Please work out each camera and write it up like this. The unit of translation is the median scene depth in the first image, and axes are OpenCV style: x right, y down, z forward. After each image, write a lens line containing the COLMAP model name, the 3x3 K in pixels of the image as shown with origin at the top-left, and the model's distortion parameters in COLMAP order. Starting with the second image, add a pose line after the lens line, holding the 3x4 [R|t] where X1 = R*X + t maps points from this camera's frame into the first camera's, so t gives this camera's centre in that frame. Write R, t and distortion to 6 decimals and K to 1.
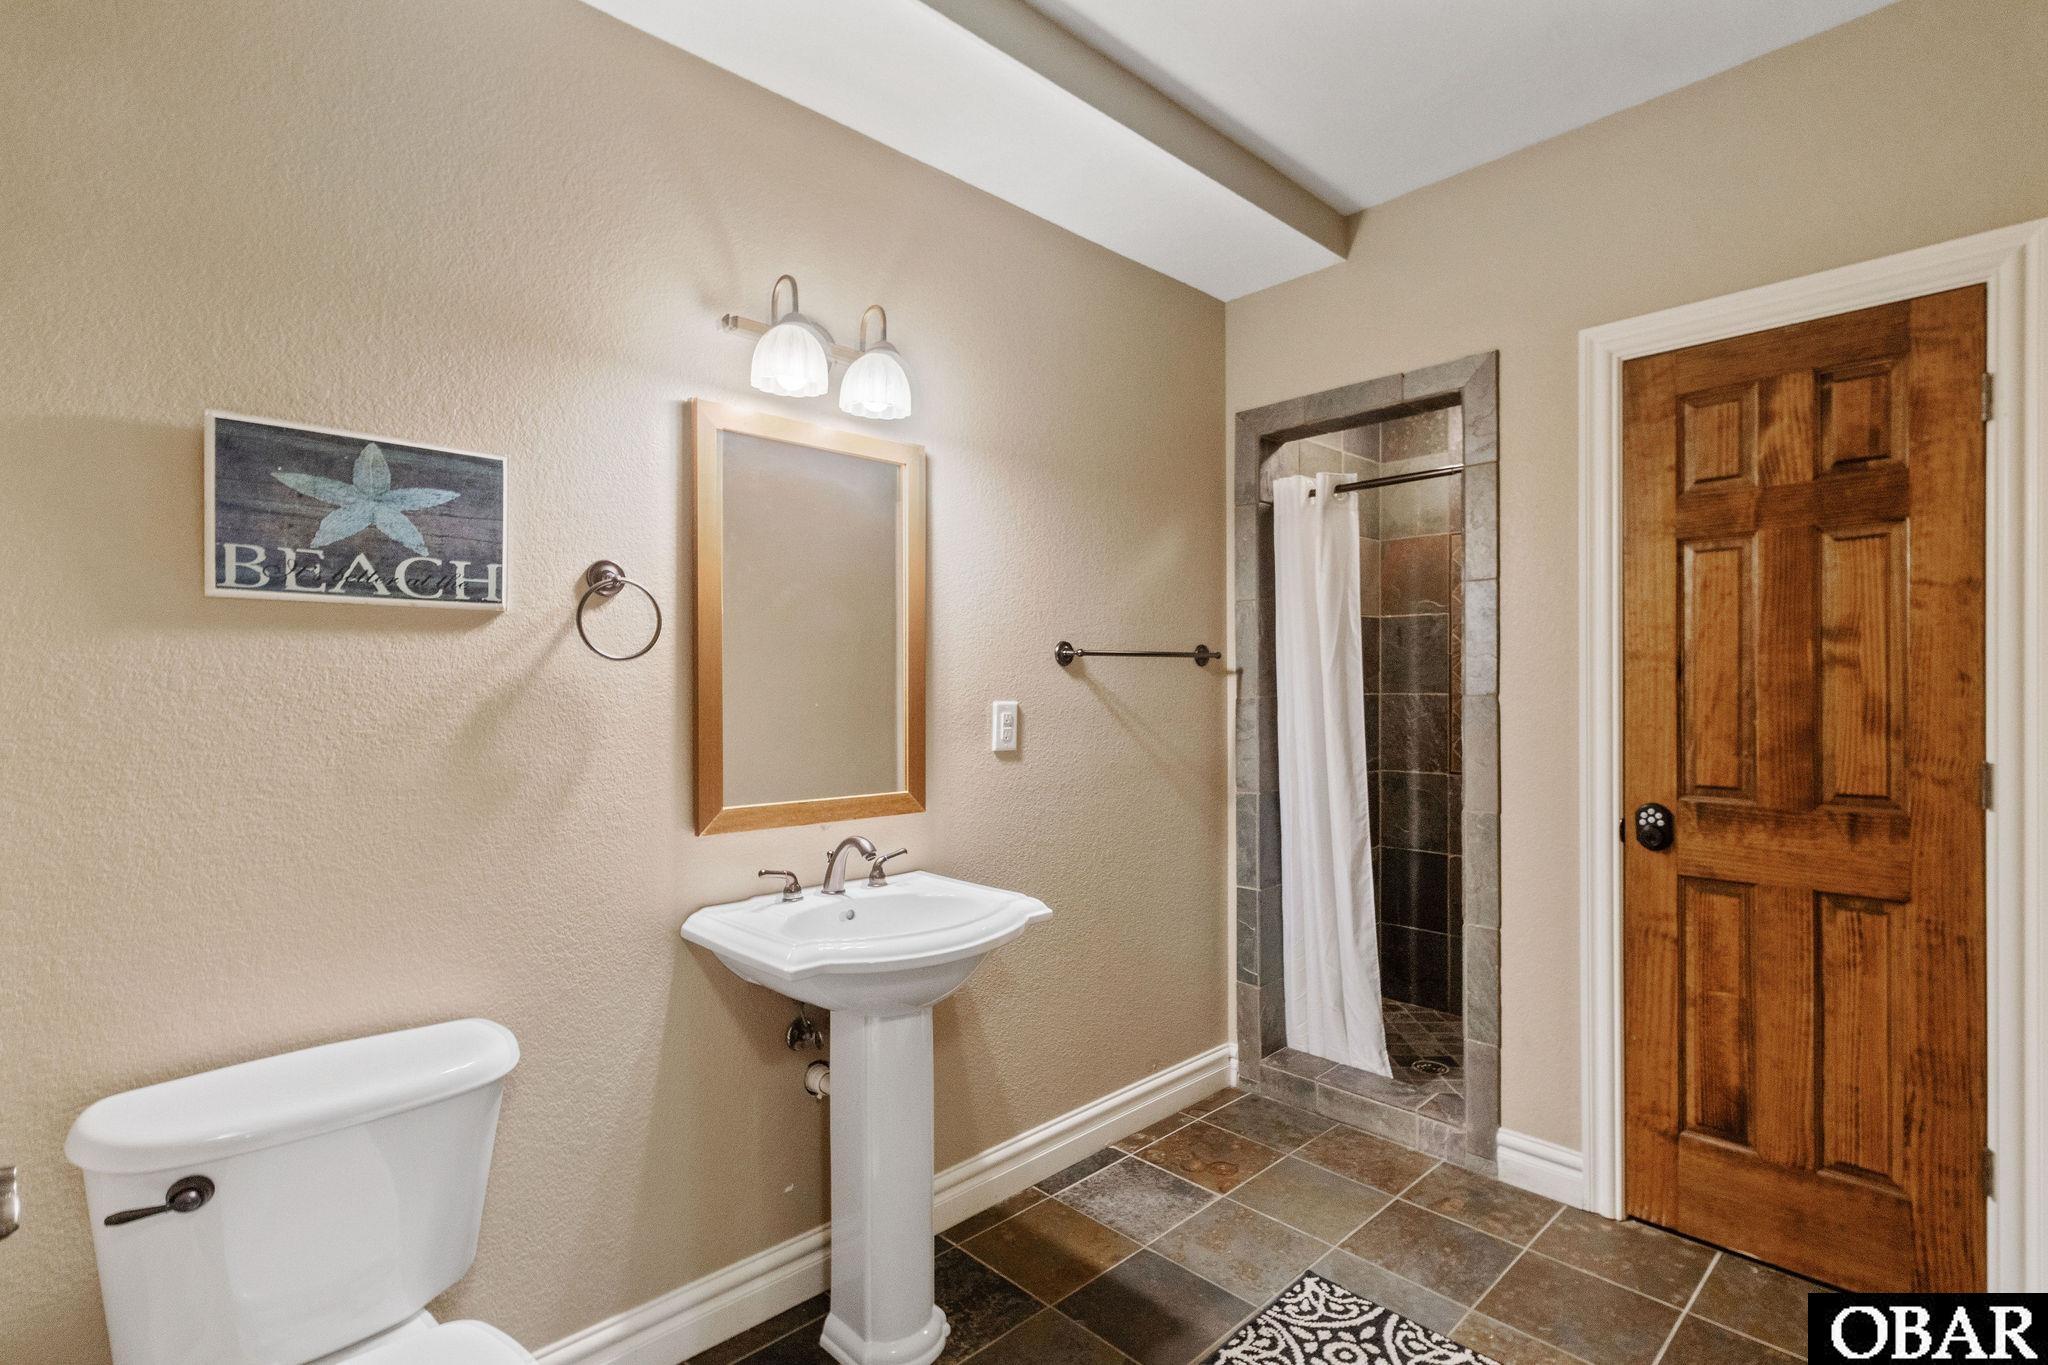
lens RADIAL K [[983.5, 0, 1025.5], [0, 983.5, 683.2], [0, 0, 1]] dist [0.007622, -0.000002]
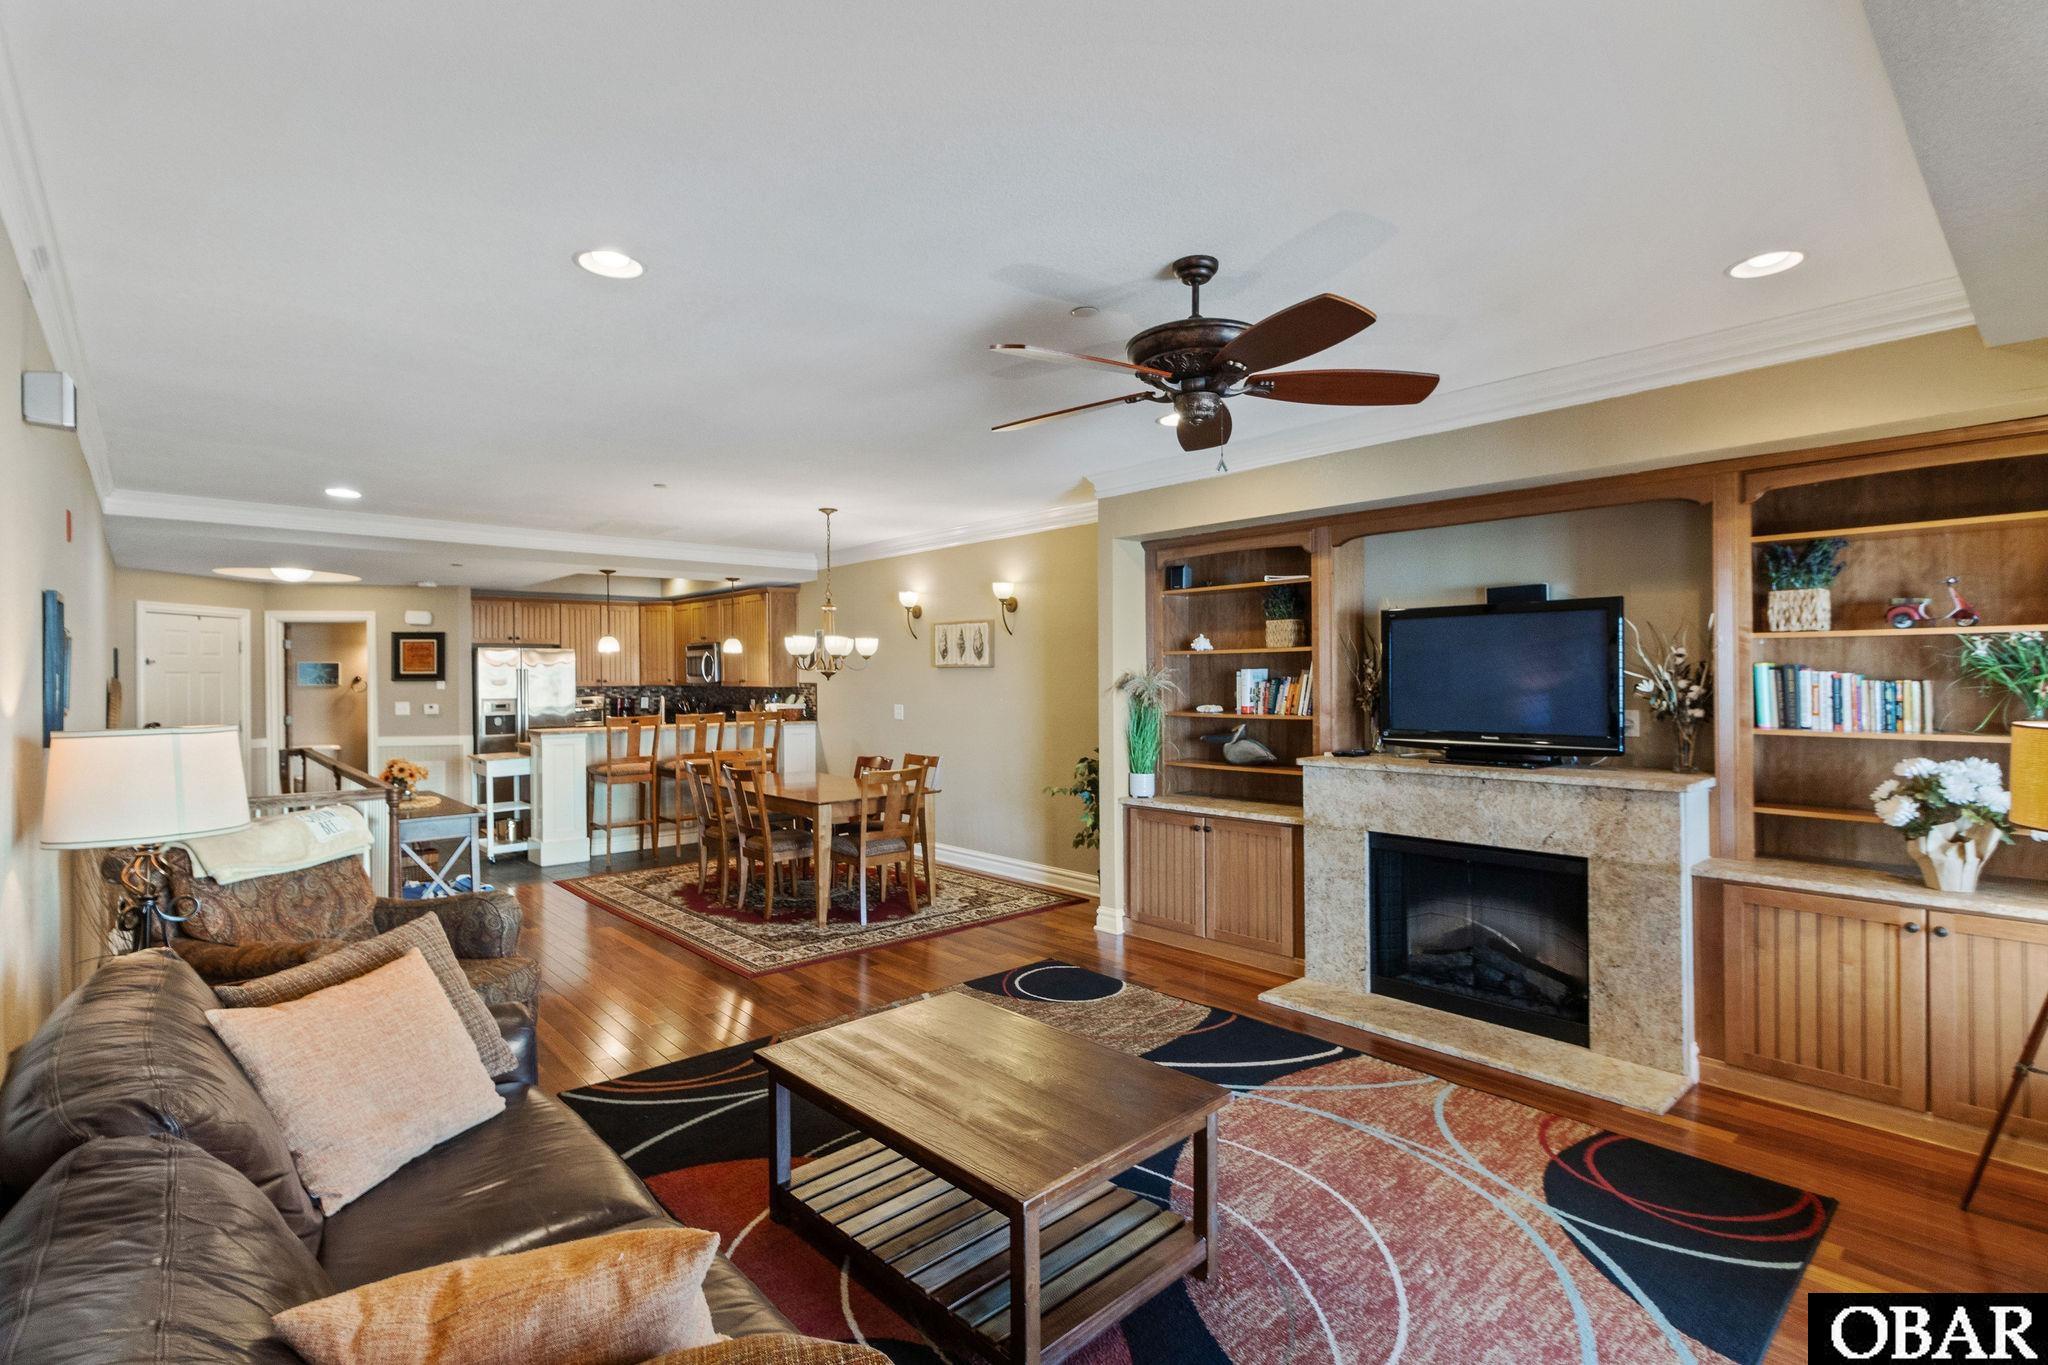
lens RADIAL K [[983.5, 0, 1041.0], [0, 983.5, 678.4], [0, 0, 1]] dist [0.007622, -0.000002]
pose [[0.999955, 0.006997, -0.006332, 3.433128], [-0.006927, 0.999916, 0.010915, -0.183855], [0.006408, -0.010870, 0.999920, -4.549997]]
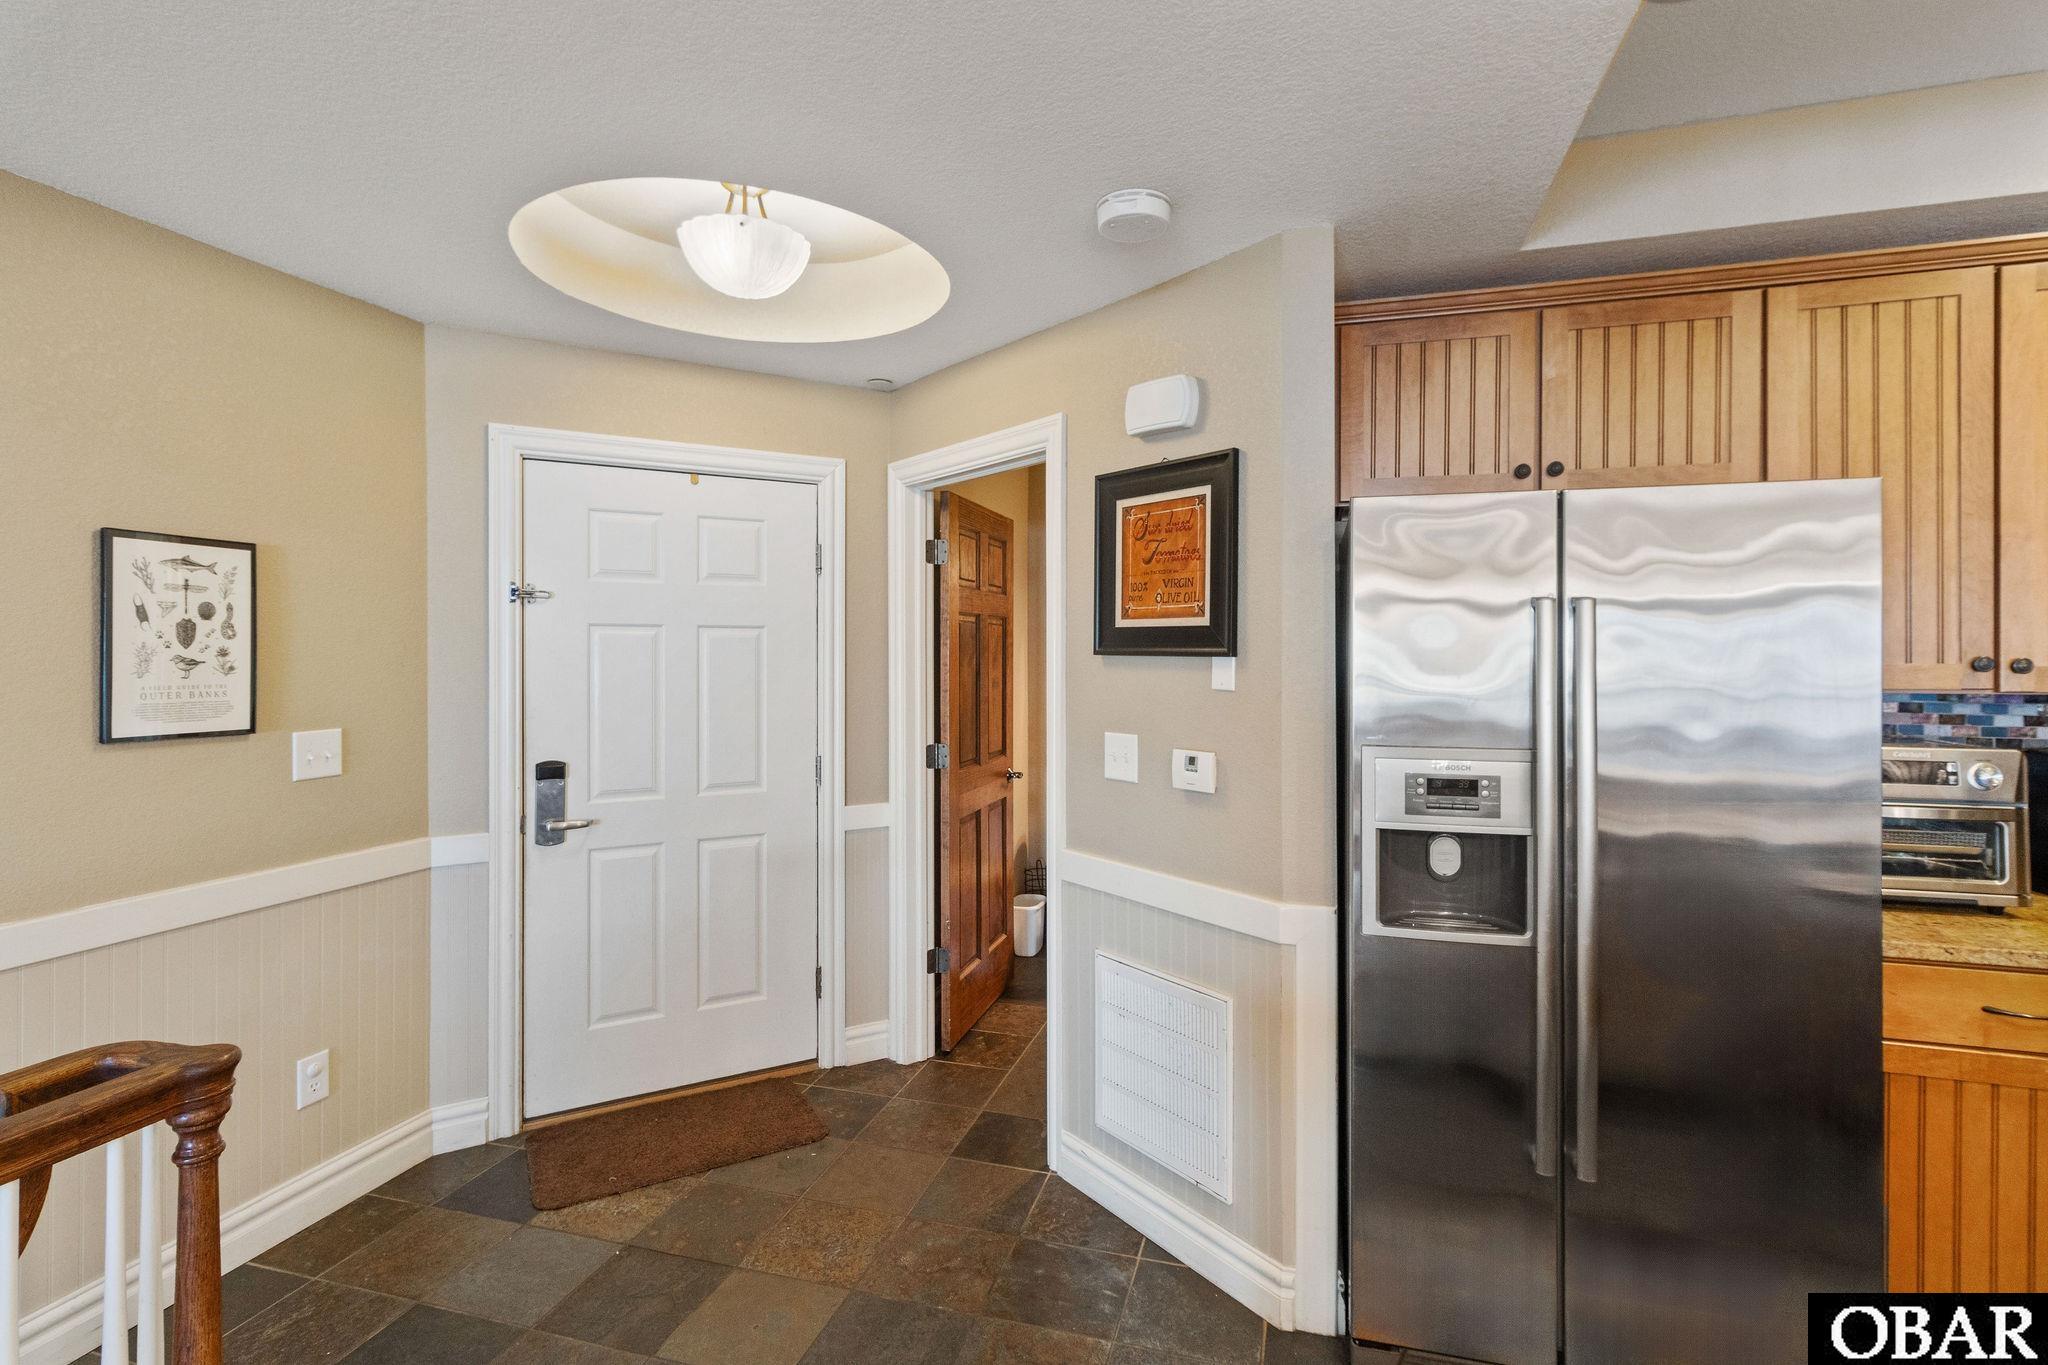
lens RADIAL K [[983.5, 0, 1035.5], [0, 983.5, 653.5], [0, 0, 1]] dist [0.007622, -0.000002]
pose [[0.521399, 0.018213, -0.853118, 1.428221], [-0.002481, 0.999800, 0.019829, -0.126161], [0.853309, -0.008222, 0.521341, -0.710622]]
